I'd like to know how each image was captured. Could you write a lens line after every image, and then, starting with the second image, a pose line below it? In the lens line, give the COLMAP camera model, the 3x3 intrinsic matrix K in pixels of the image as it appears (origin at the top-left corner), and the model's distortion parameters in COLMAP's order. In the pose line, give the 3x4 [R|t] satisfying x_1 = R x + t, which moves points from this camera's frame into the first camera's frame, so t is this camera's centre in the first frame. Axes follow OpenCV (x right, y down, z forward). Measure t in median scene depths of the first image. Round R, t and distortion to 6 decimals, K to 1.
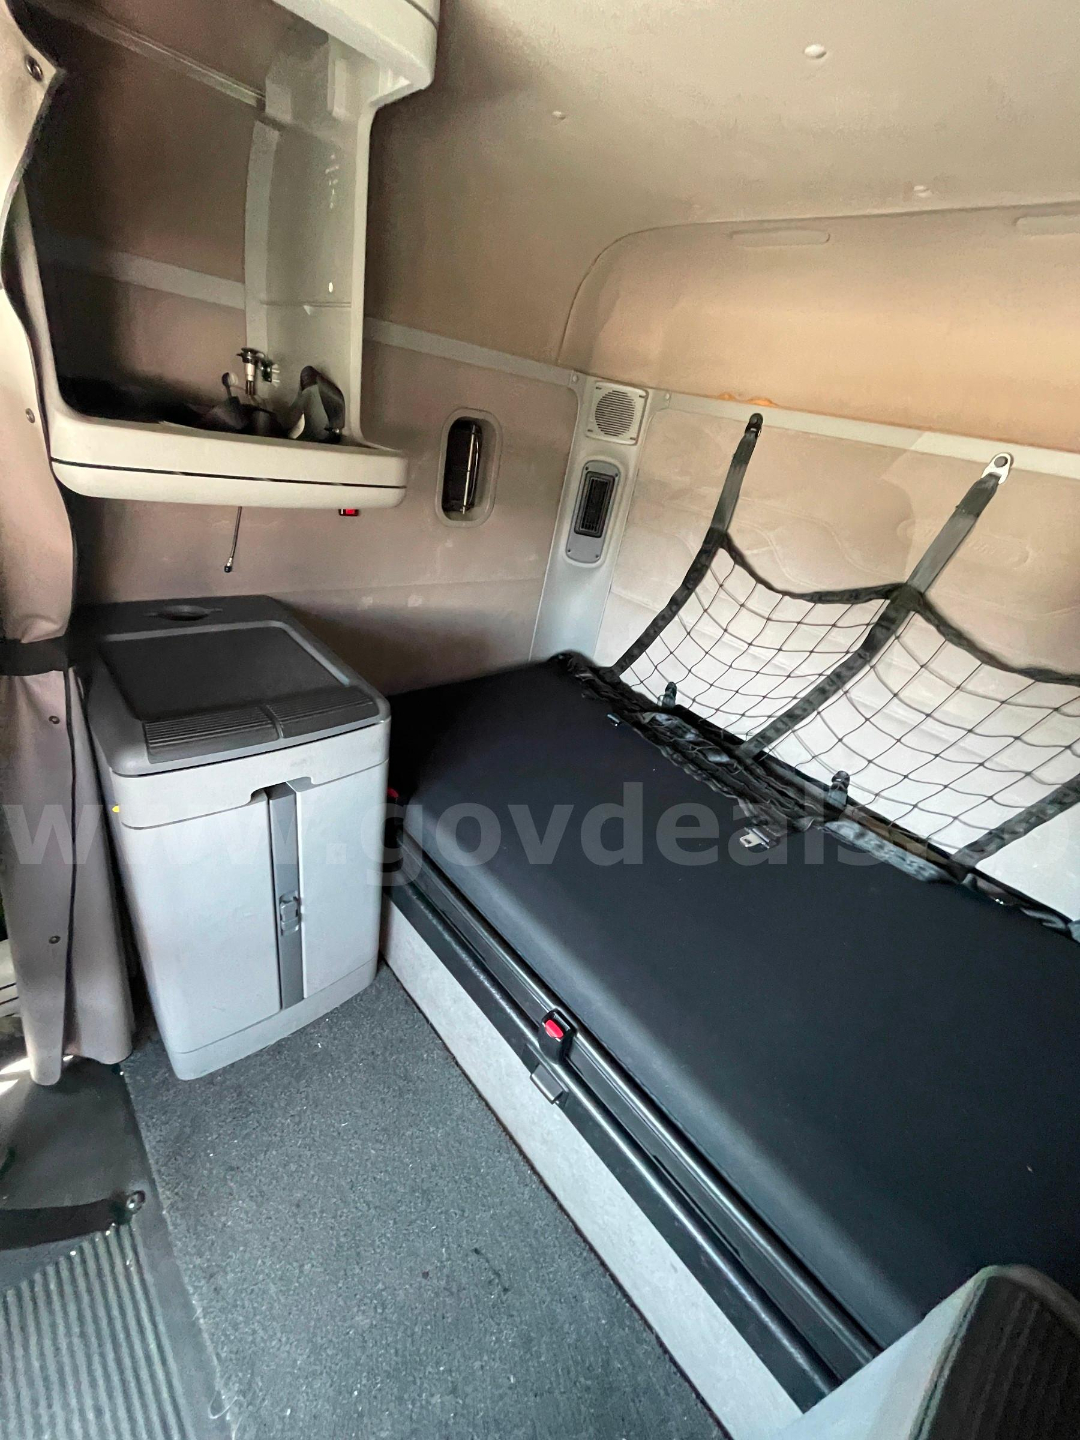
lens RADIAL K [[580.9, 0, 545.1], [0, 580.9, 721.2], [0, 0, 1]] dist [-0.001895, 0.000037]
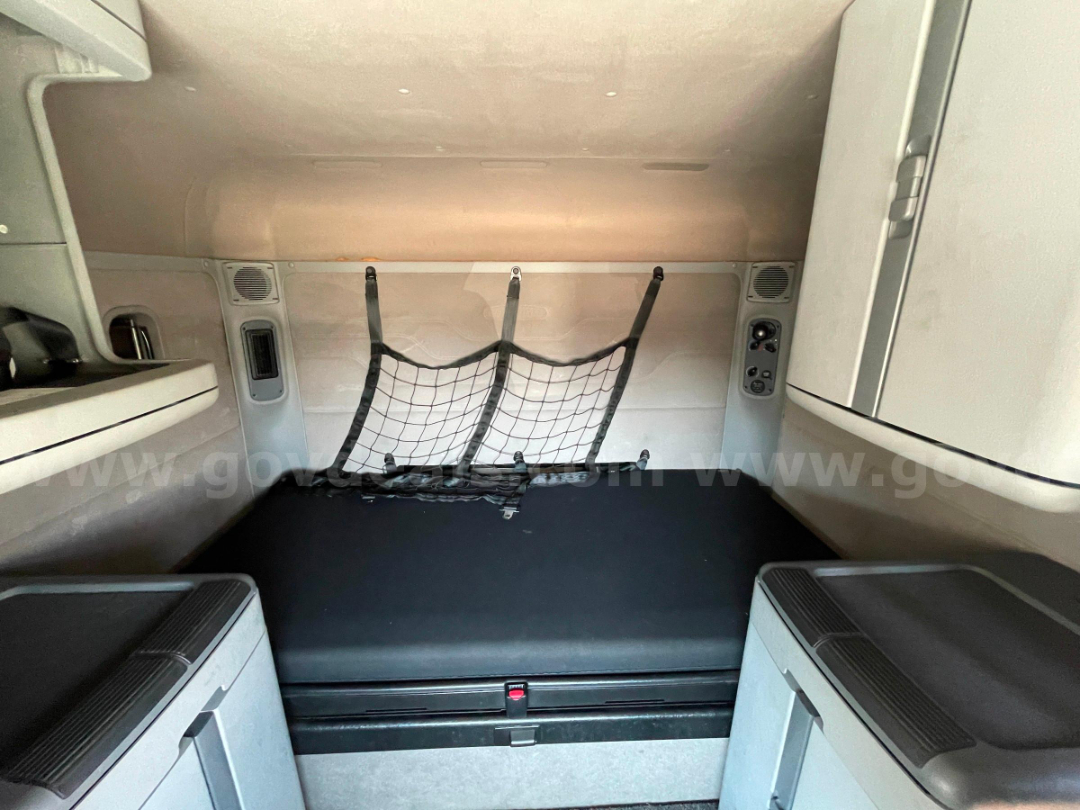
lens RADIAL K [[435.7, 0, 540.0], [0, 435.7, 405.0], [0, 0, 1]] dist [-0.001895, 0.000037]
pose [[0.634955, -0.374843, 0.675518, -0.240827], [0.462729, 0.884730, 0.055991, -0.072053], [-0.618639, 0.277030, 0.735214, 0.000874]]
